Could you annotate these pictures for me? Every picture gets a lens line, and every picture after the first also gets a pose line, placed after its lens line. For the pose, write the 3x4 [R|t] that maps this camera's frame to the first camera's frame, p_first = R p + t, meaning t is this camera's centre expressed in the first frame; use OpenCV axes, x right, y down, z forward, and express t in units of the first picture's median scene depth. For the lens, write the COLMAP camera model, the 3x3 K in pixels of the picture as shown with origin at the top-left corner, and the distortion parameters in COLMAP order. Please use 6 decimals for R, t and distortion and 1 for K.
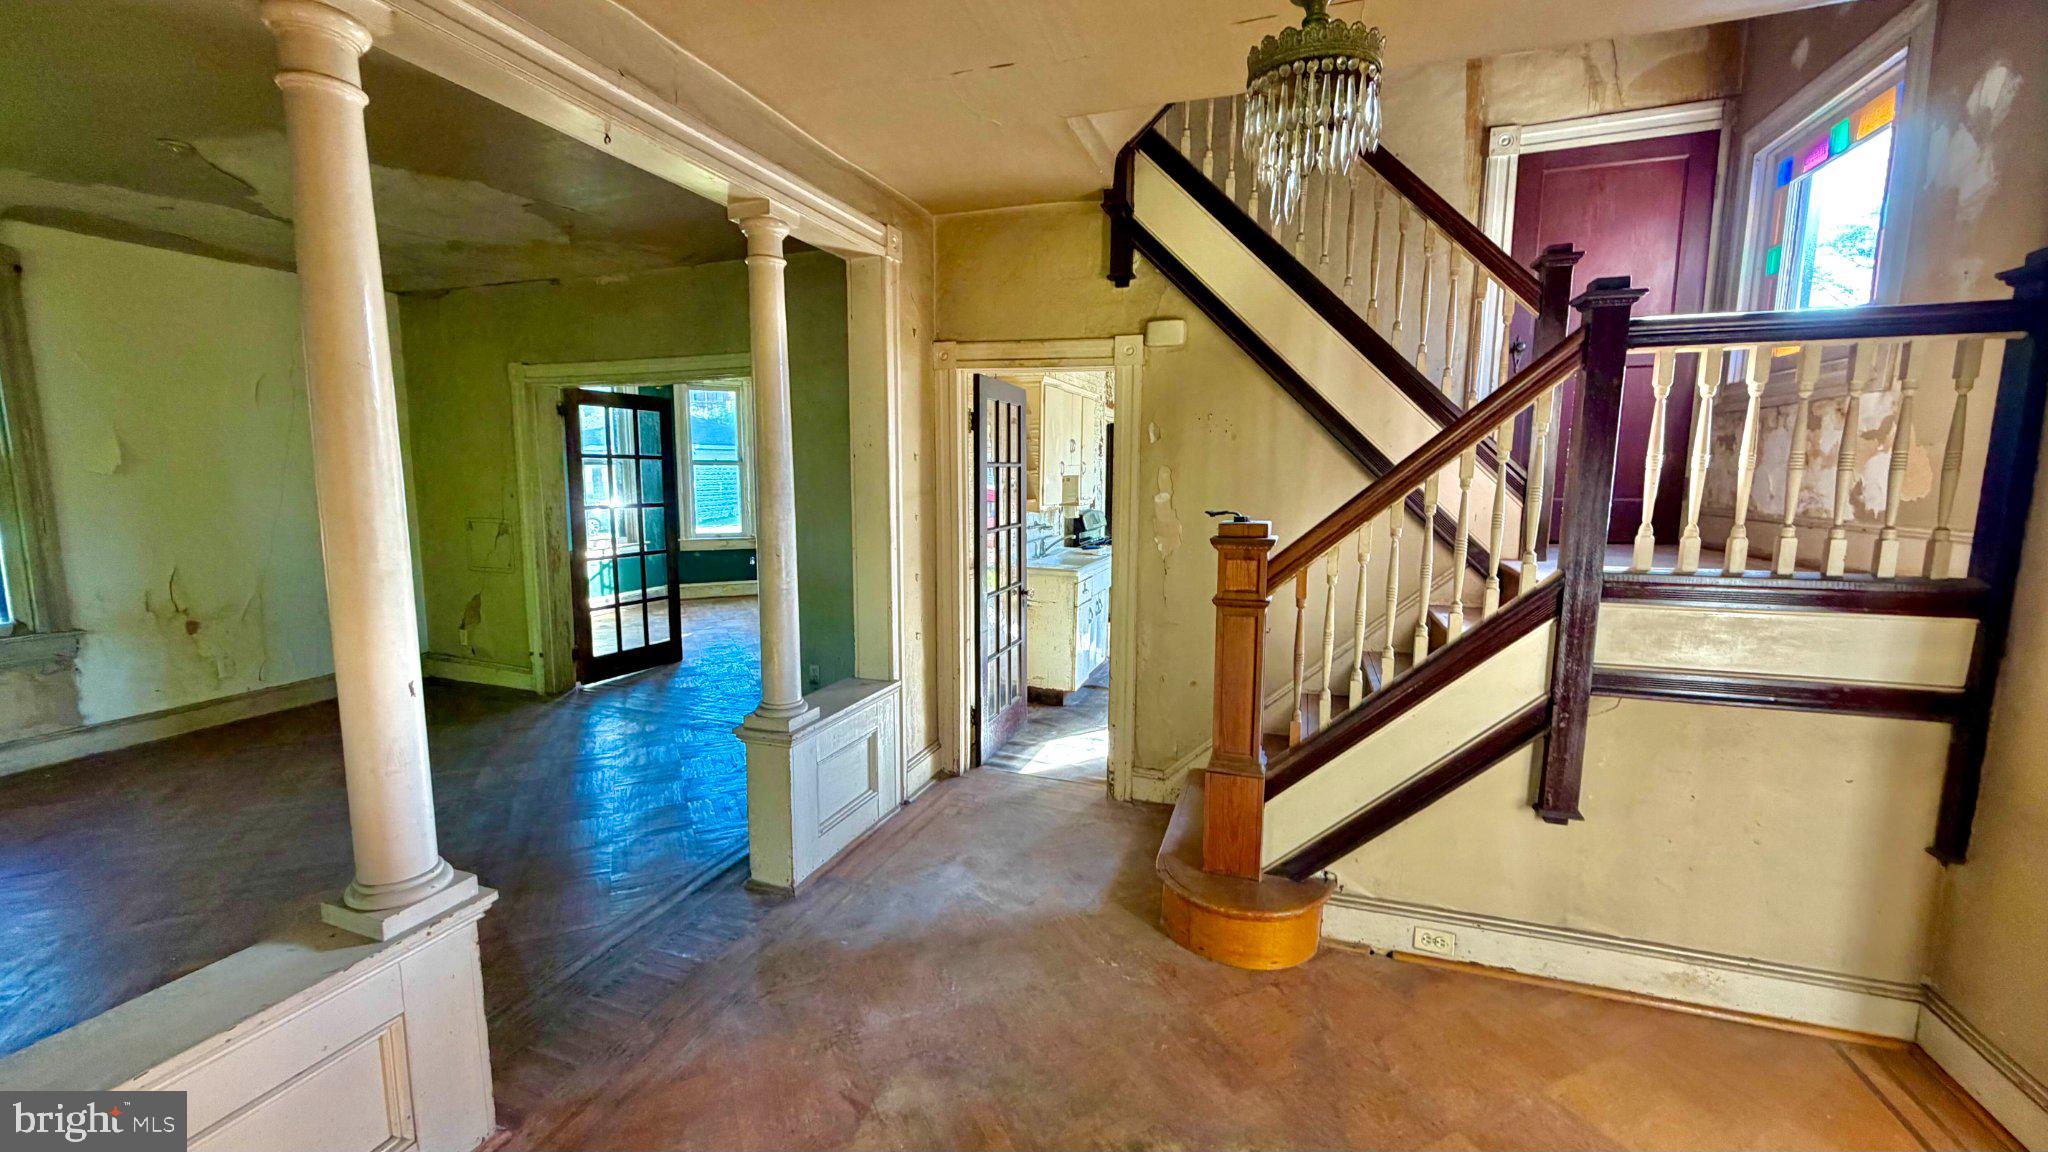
lens RADIAL K [[815.8, 0, 1010.5], [0, 815.8, 577.3], [0, 0, 1]] dist [-0.001944, 0.000684]
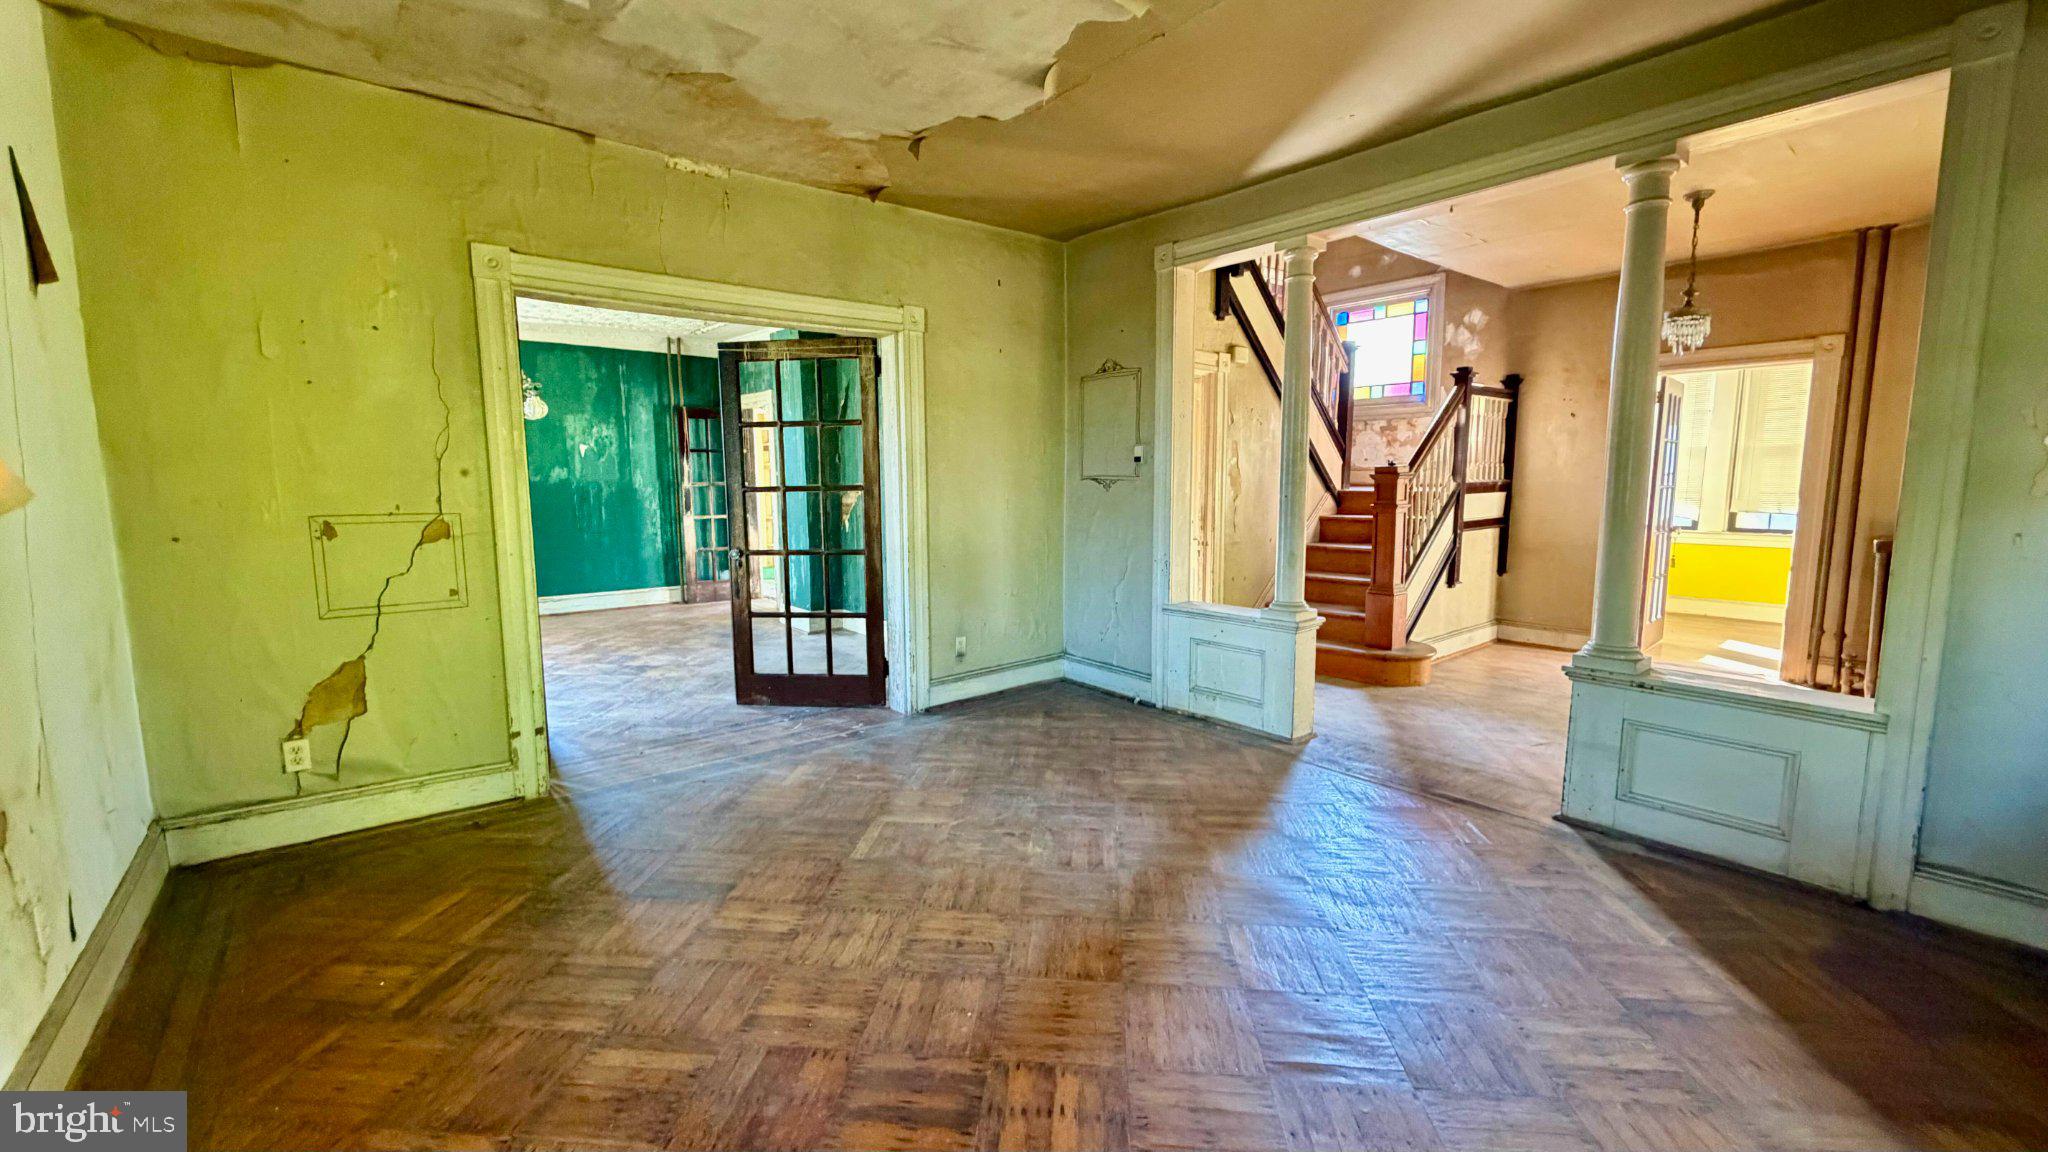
lens RADIAL K [[815.8, 0, 1015.9], [0, 815.8, 577.3], [0, 0, 1]] dist [-0.001944, 0.000684]
pose [[0.510919, -0.112134, 0.852284, -1.647339], [0.119956, 0.991055, 0.058482, -0.021295], [-0.851218, 0.072357, 0.519800, 0.675156]]
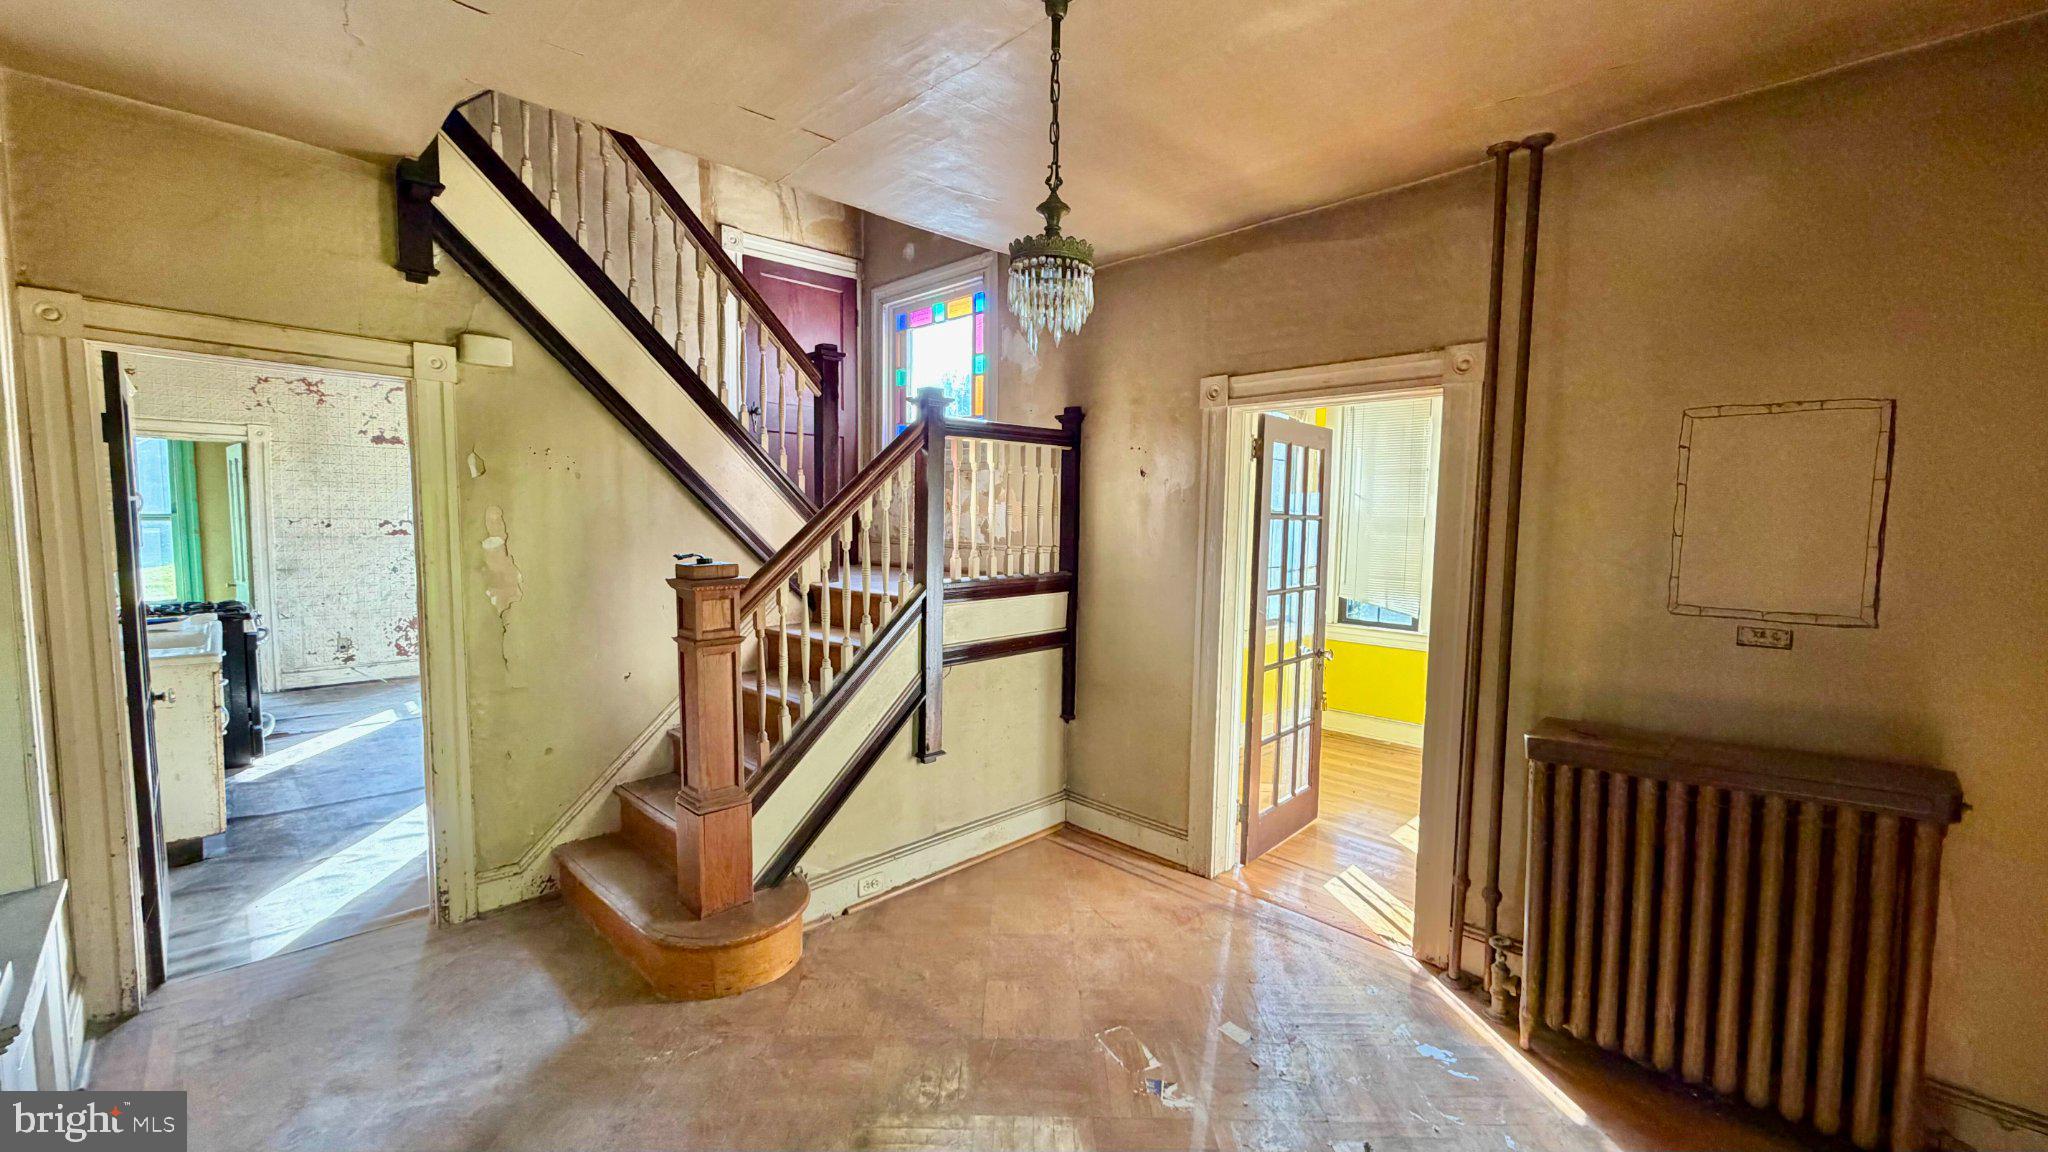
lens RADIAL K [[815.8, 0, 1018.8], [0, 815.8, 580.9], [0, 0, 1]] dist [-0.001944, 0.000684]
pose [[0.427169, -0.072757, 0.901240, -0.416354], [0.106315, 0.993885, 0.029845, -0.030590], [-0.897900, 0.083066, 0.432291, 0.176485]]
